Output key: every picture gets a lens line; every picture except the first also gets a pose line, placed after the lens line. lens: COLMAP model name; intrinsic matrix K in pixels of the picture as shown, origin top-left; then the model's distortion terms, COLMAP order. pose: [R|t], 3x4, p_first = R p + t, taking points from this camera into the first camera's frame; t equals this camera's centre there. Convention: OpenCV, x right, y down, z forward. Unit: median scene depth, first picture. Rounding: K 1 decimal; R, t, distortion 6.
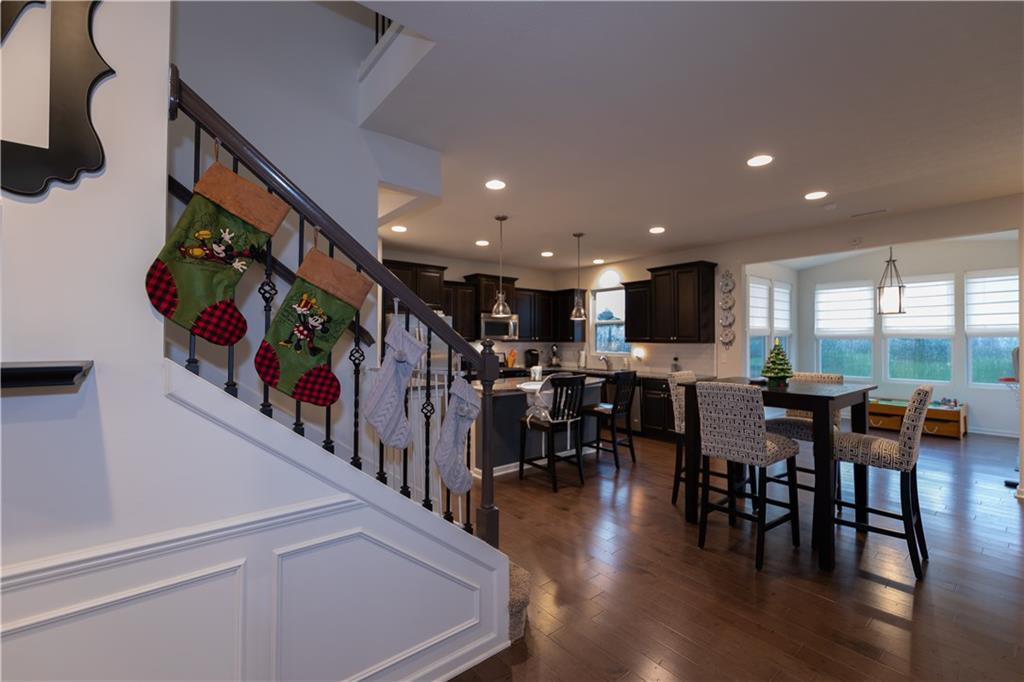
lens RADIAL K [[435.5, 0, 509.3], [0, 435.5, 336.0], [0, 0, 1]] dist [-0.000743, -0.000262]
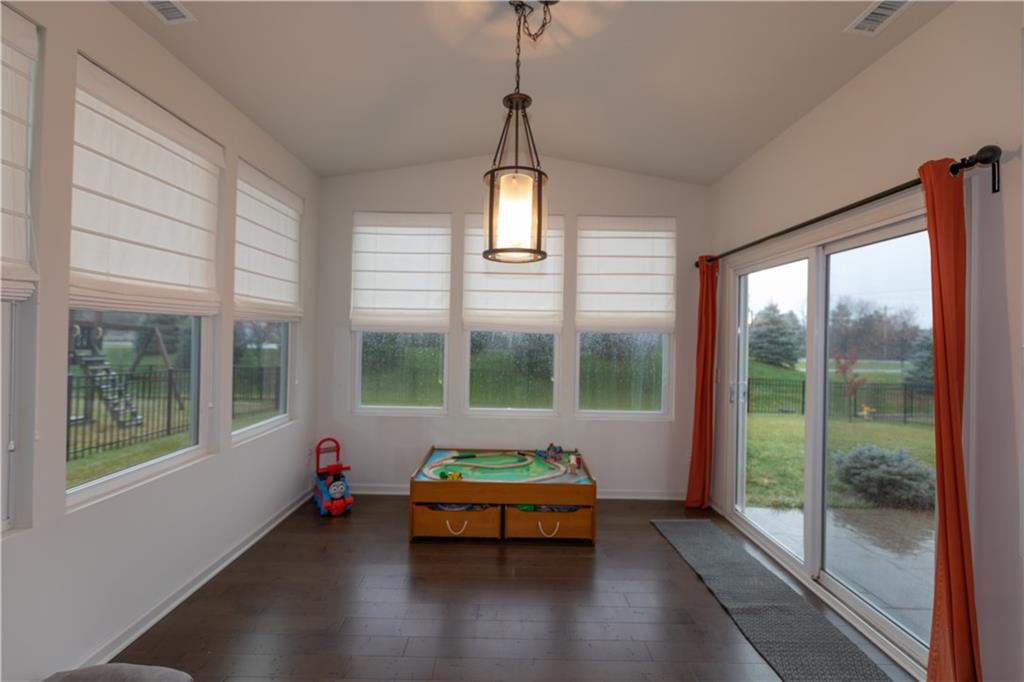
lens RADIAL K [[435.5, 0, 509.3], [0, 435.5, 336.0], [0, 0, 1]] dist [-0.000743, -0.000262]
pose [[0.625984, 0.009206, 0.779782, 0.566304], [-0.022800, 0.999719, 0.006501, 0.007639], [-0.779503, -0.021848, 0.626018, 0.731965]]
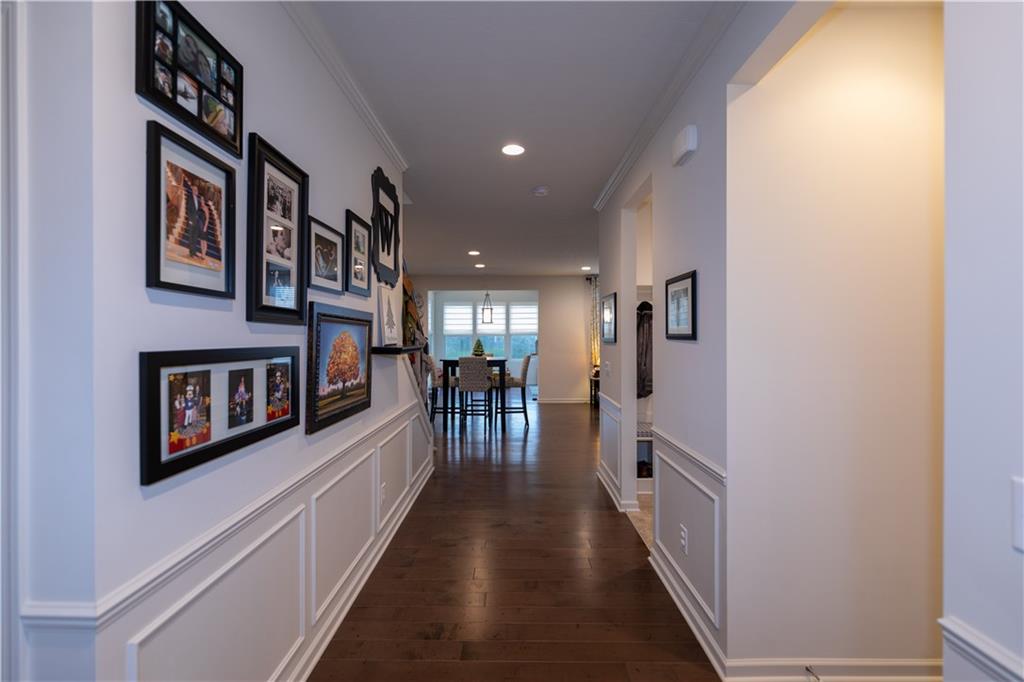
lens RADIAL K [[436.3, 0, 508.5], [0, 436.3, 338.2], [0, 0, 1]] dist [0.000384, -0.000263]
pose [[0.634165, -0.004584, 0.773184, -0.473033], [-0.002749, 0.999963, 0.008183, -0.001601], [-0.773193, -0.007315, 0.634129, -0.236712]]
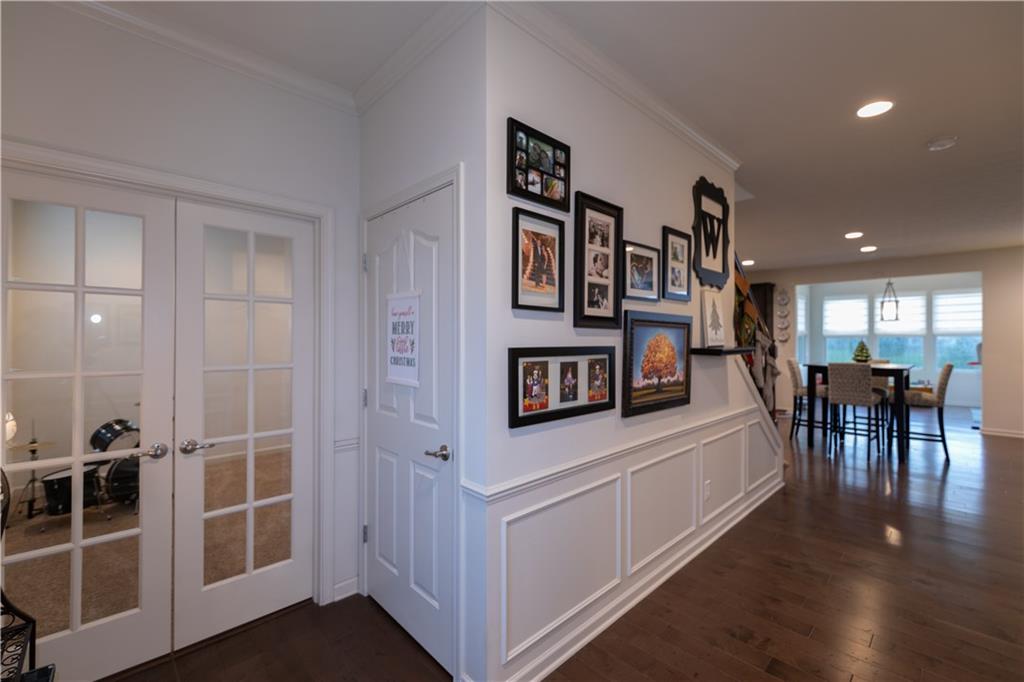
lens RADIAL K [[431.5, 0, 508.3], [0, 431.5, 338.4], [0, 0, 1]] dist [-0.000926, -0.000093]
pose [[0.996606, -0.001450, 0.082311, -0.457571], [0.000849, 0.999973, 0.007335, -0.002521], [-0.082319, -0.007240, 0.996580, -0.291242]]
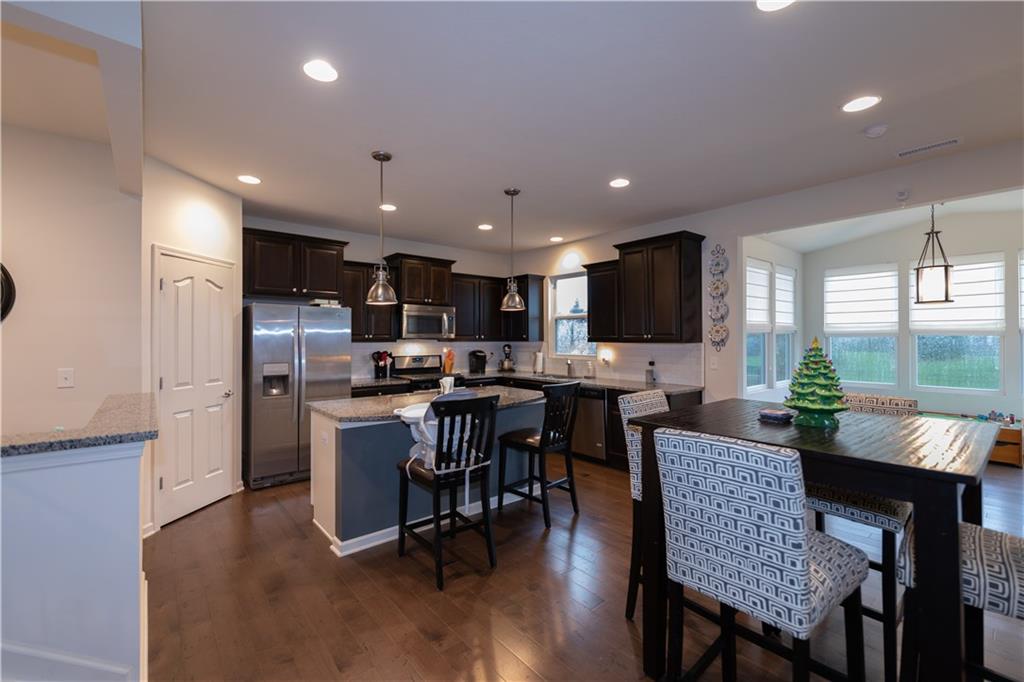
lens RADIAL K [[435.5, 0, 509.3], [0, 435.5, 336.0], [0, 0, 1]] dist [-0.000743, -0.000262]
pose [[0.999846, -0.002991, 0.017311, 0.119003], [0.002928, 0.999989, 0.003662, 0.001266], [-0.017322, -0.003611, 0.999843, 0.239312]]
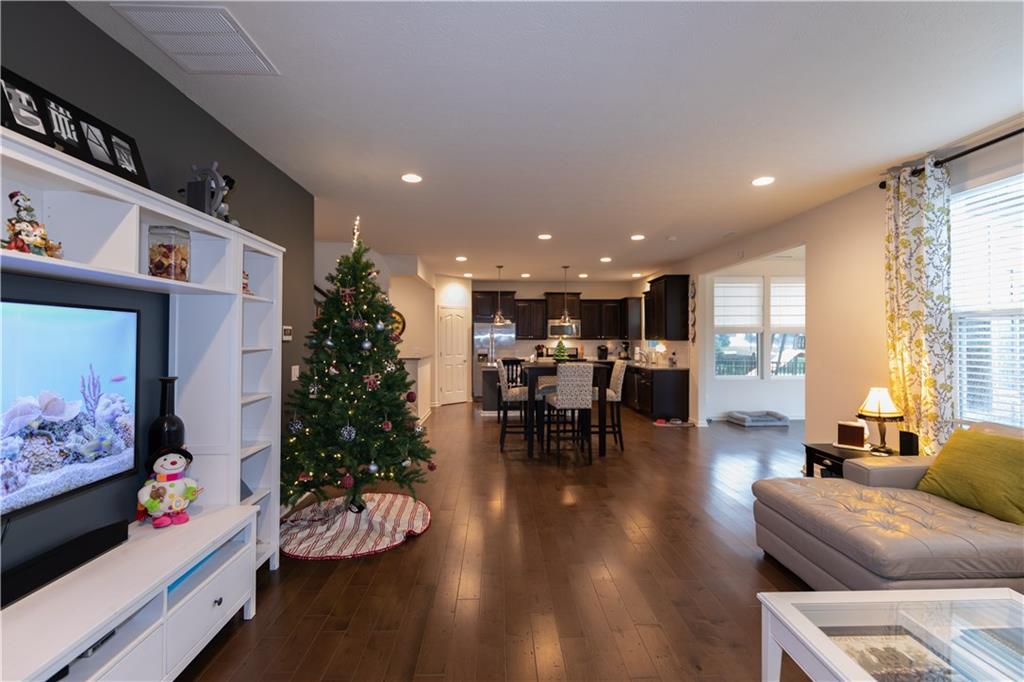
lens RADIAL K [[435.5, 0, 509.3], [0, 435.5, 336.0], [0, 0, 1]] dist [-0.000743, -0.000262]
pose [[0.799456, -0.004715, -0.600707, 0.746195], [0.006691, 0.999977, 0.001056, -0.001298], [0.600688, -0.004863, 0.799469, -0.243909]]
